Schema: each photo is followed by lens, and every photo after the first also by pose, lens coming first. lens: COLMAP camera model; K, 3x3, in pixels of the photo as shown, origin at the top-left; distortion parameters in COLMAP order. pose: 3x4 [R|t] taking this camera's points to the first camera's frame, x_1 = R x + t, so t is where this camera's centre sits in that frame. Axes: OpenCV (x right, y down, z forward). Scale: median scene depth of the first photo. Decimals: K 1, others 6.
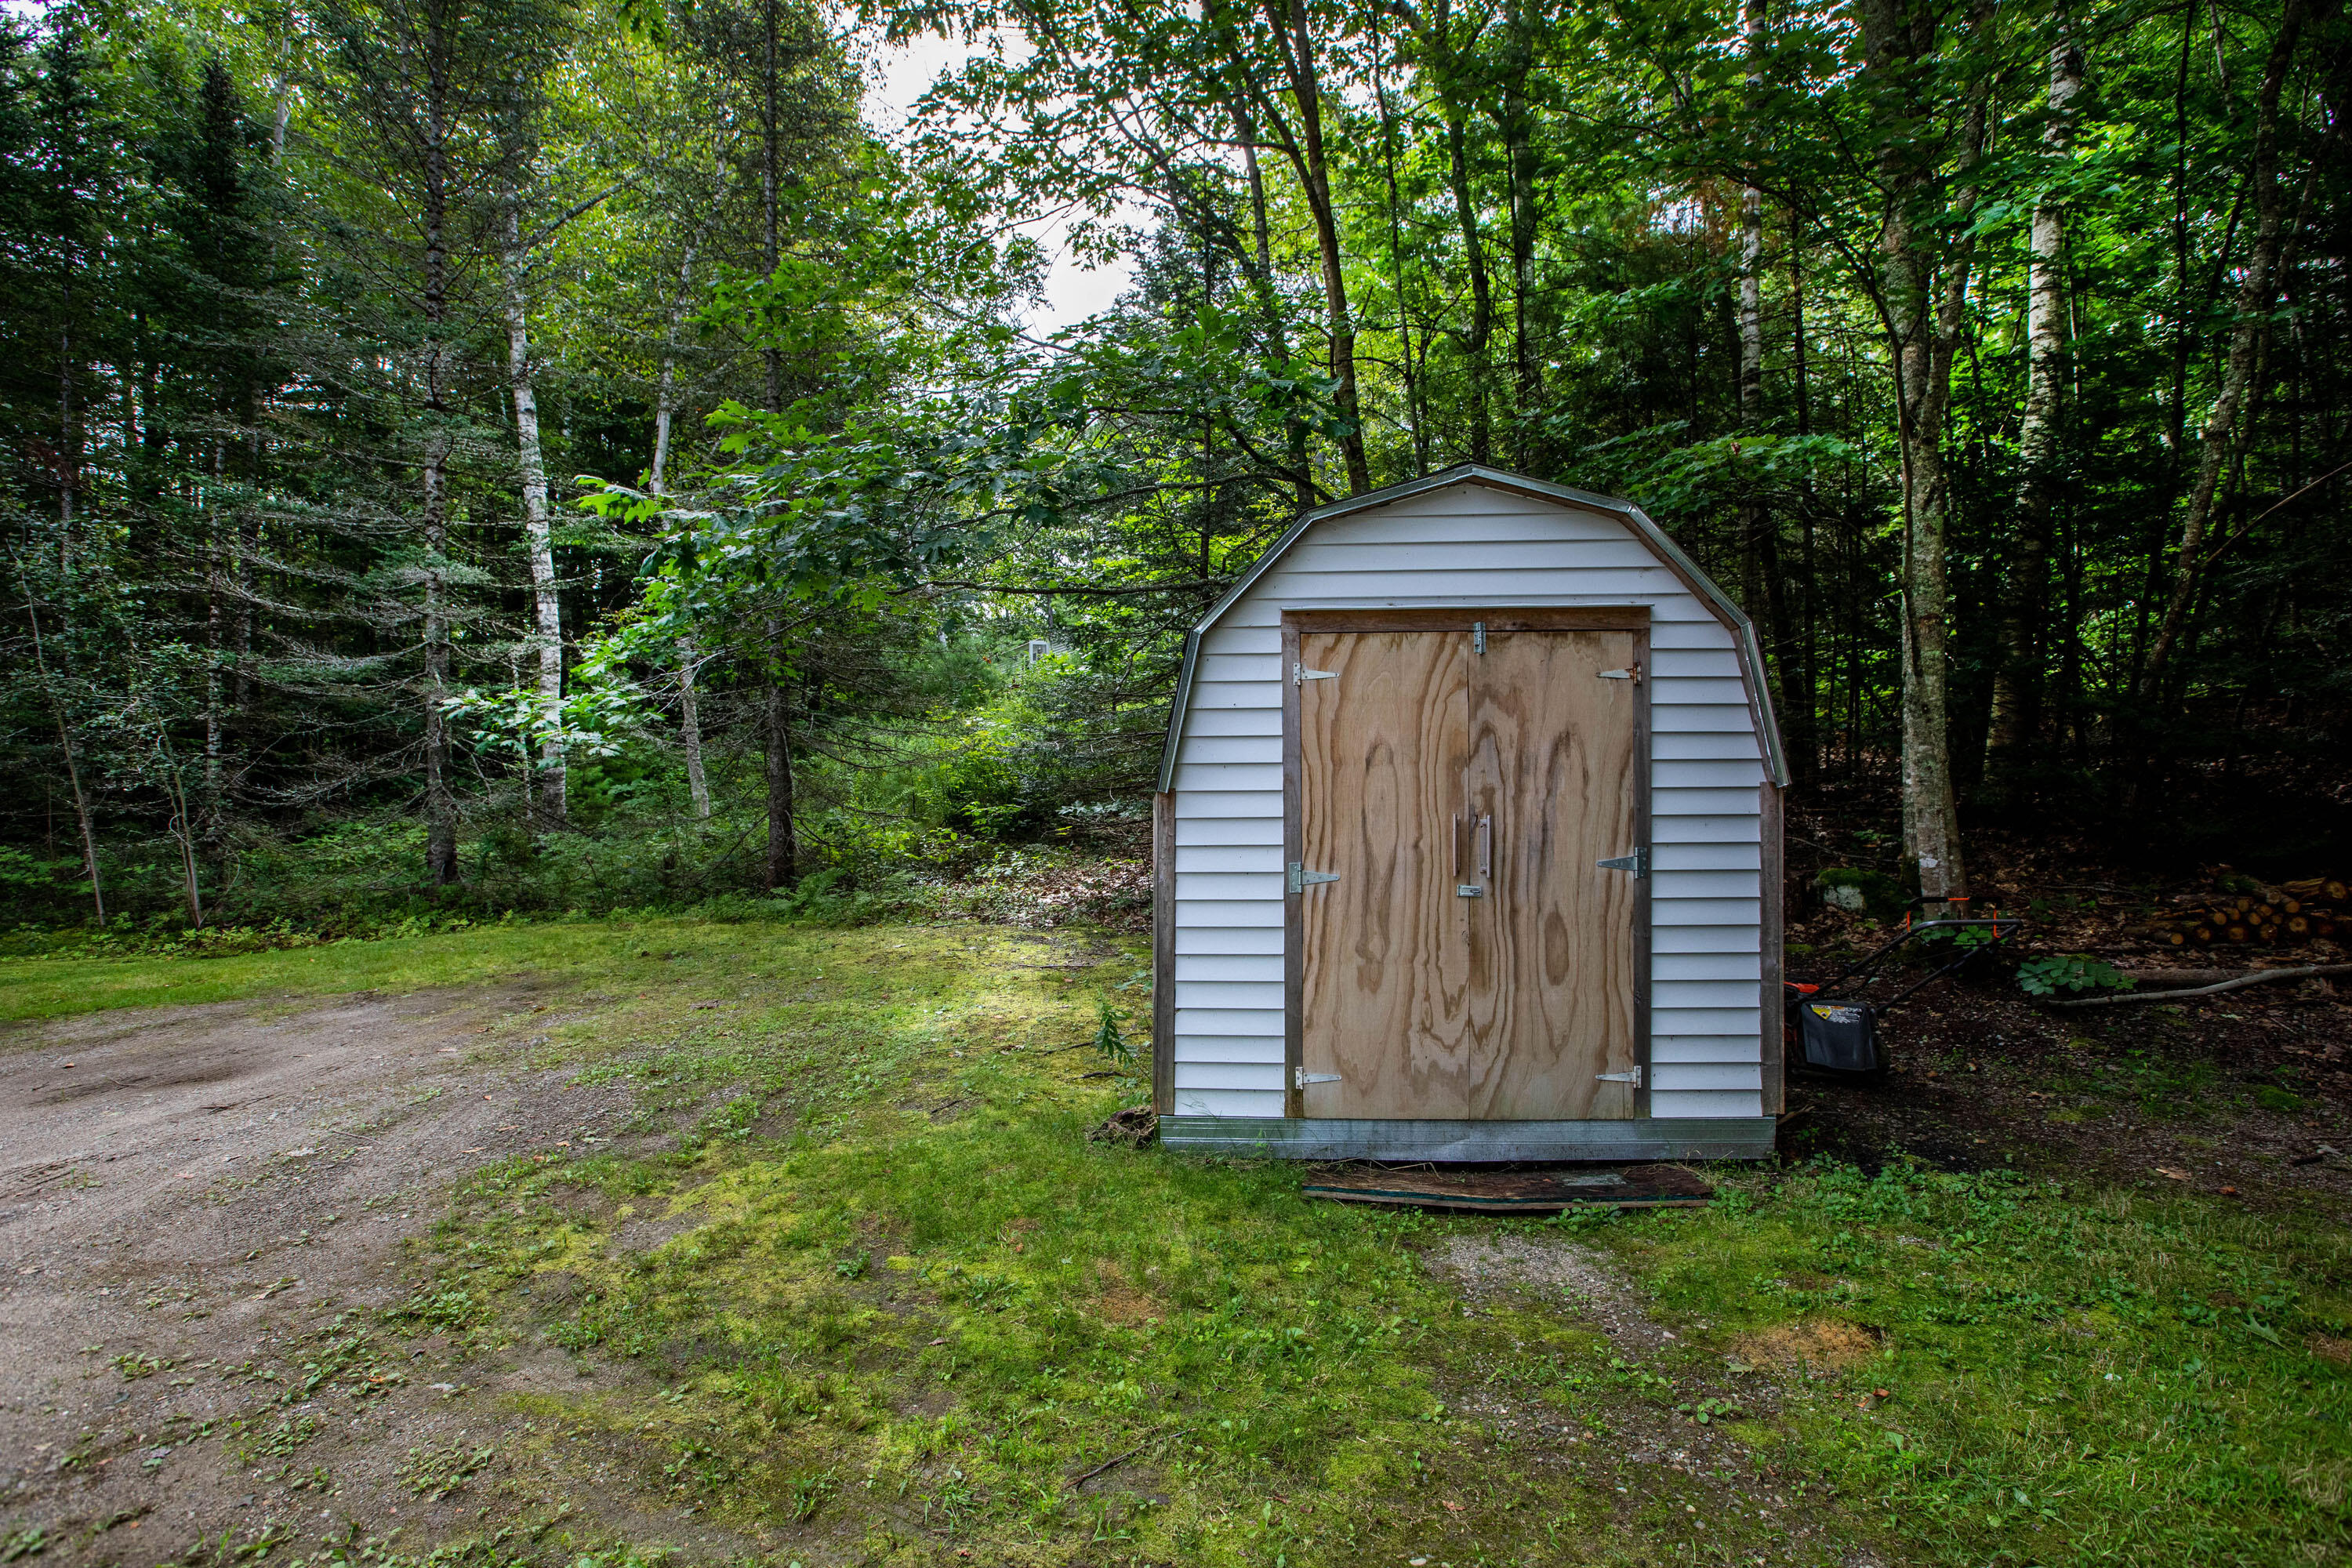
lens RADIAL K [[1096.6, 0, 1183.7], [0, 1096.6, 785.6], [0, 0, 1]] dist [-0.053592, 0.025215]
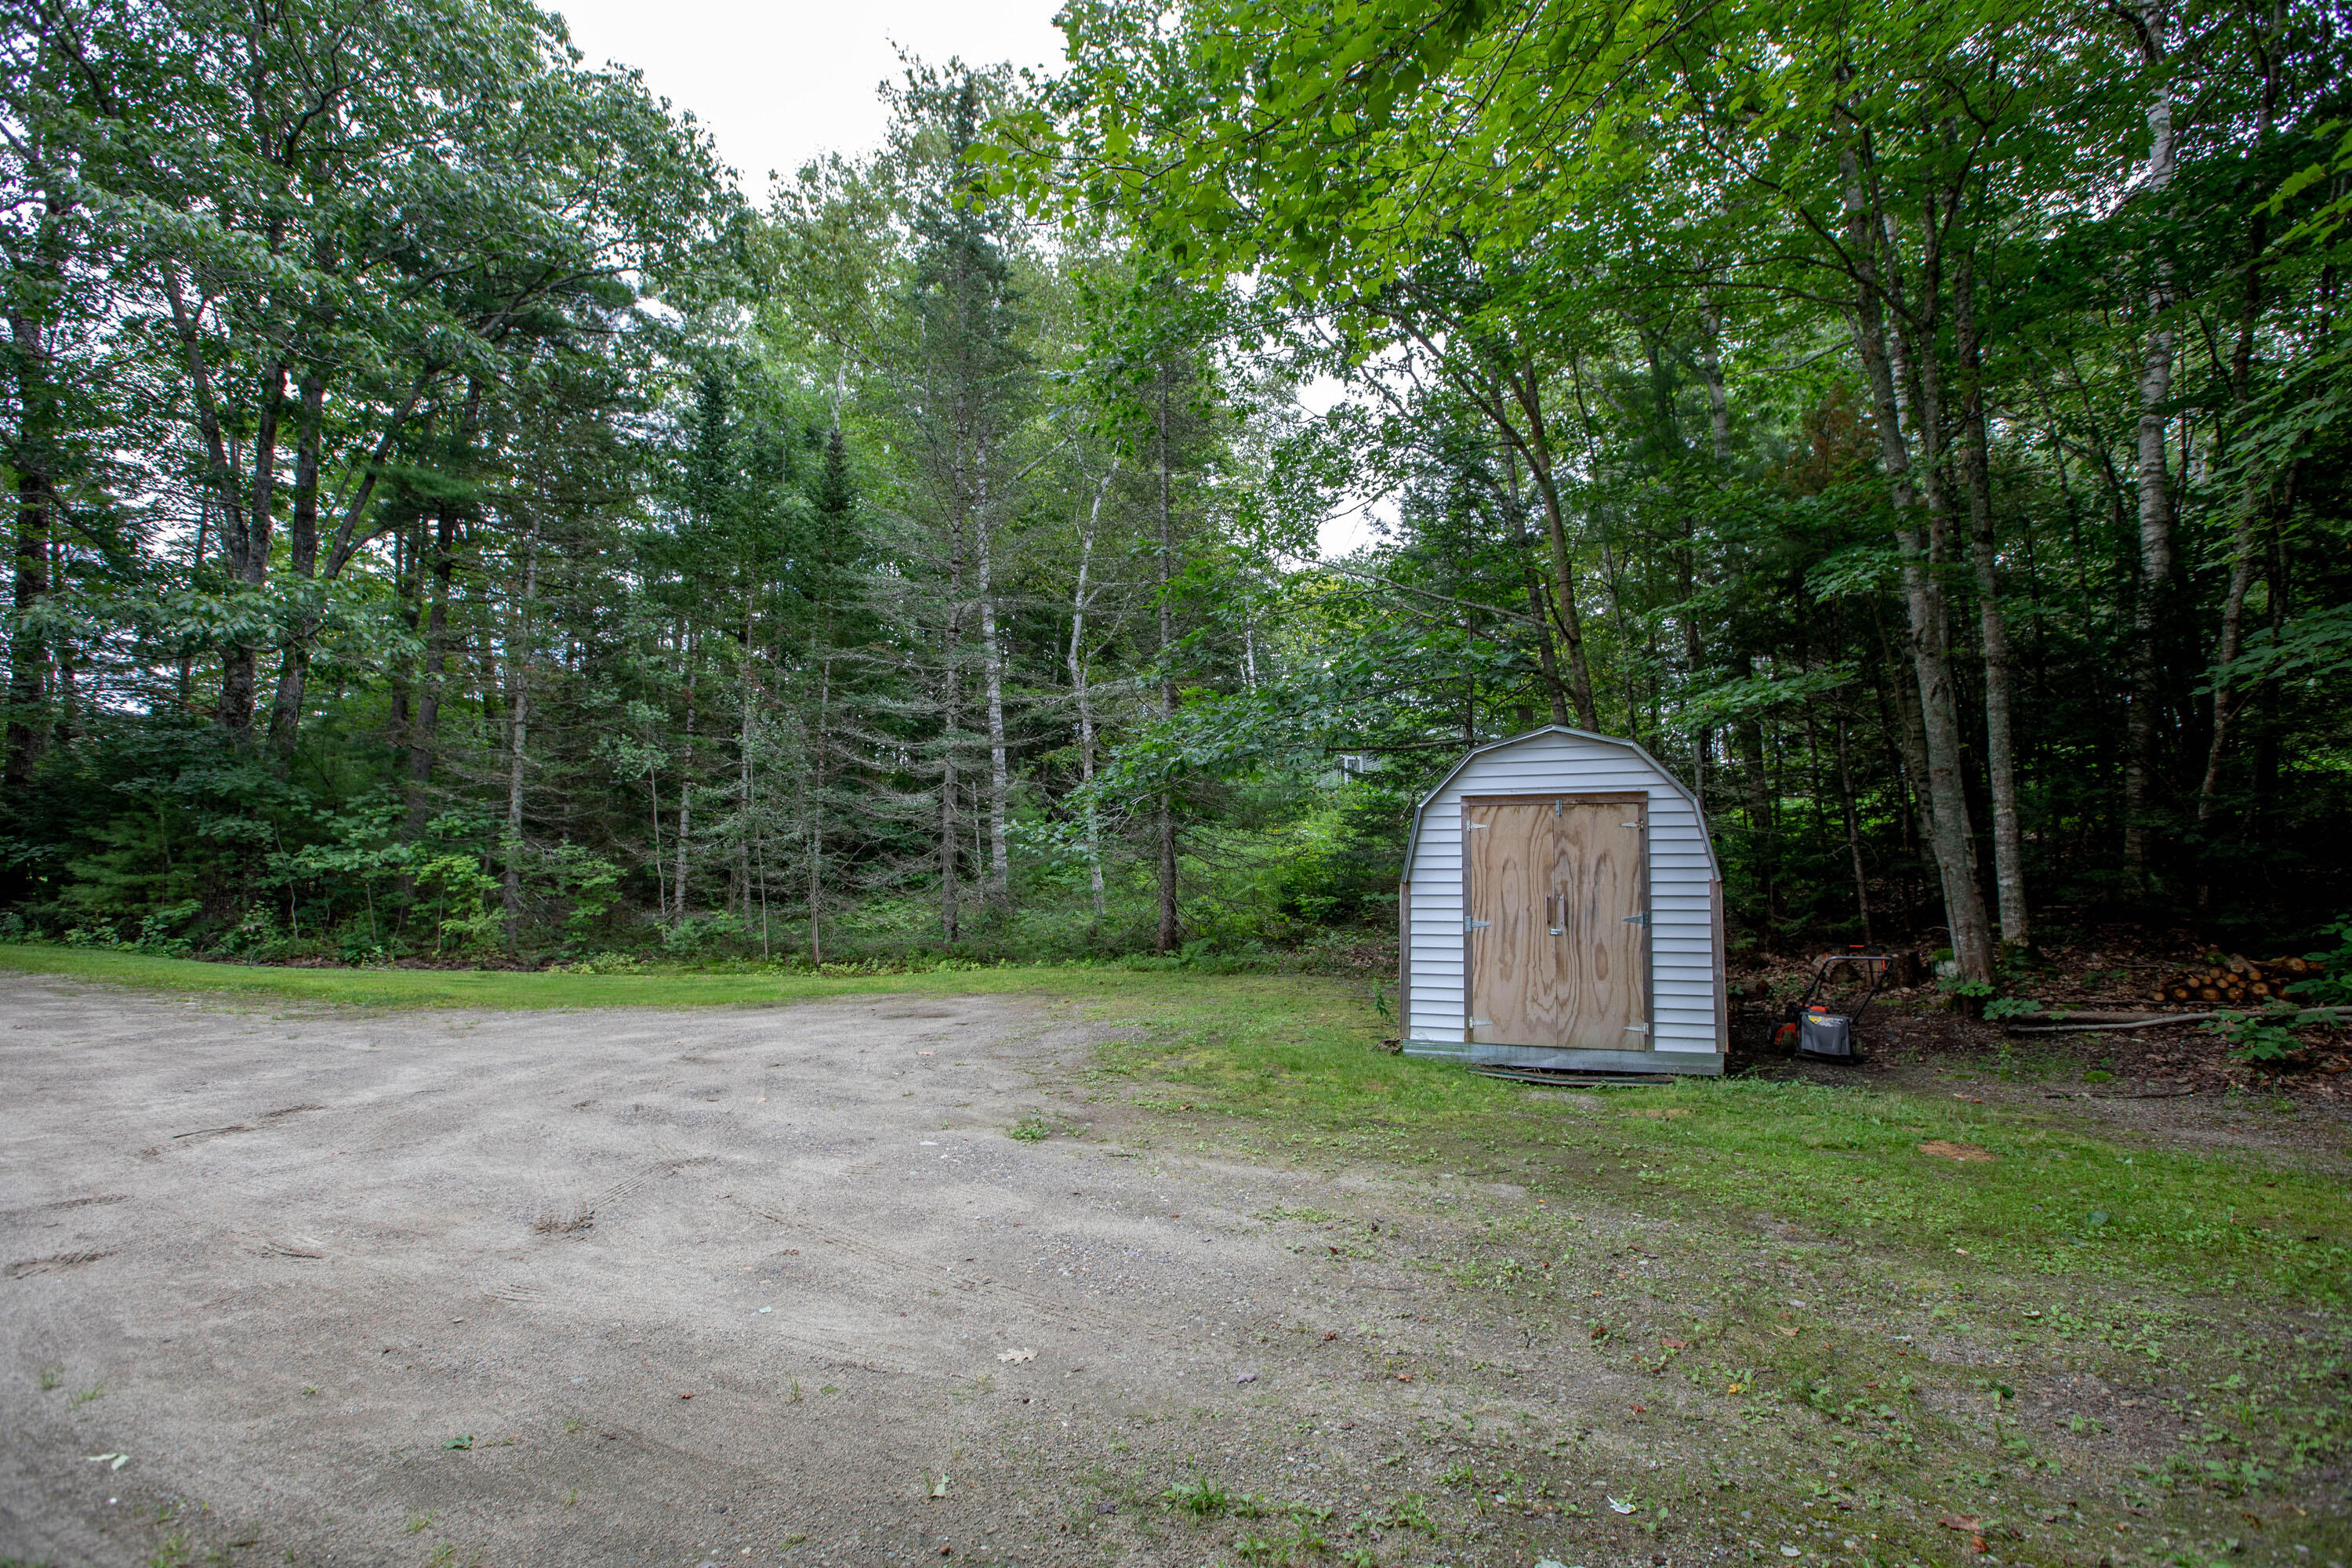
lens RADIAL K [[1089.8, 0, 1177.7], [0, 1089.8, 795.0], [0, 0, 1]] dist [-0.095404, 0.041338]
pose [[0.957465, -0.011144, -0.288333, 0.166997], [-0.013132, 0.996536, -0.082122, 0.016149], [0.288250, 0.082415, 0.954002, -1.125529]]
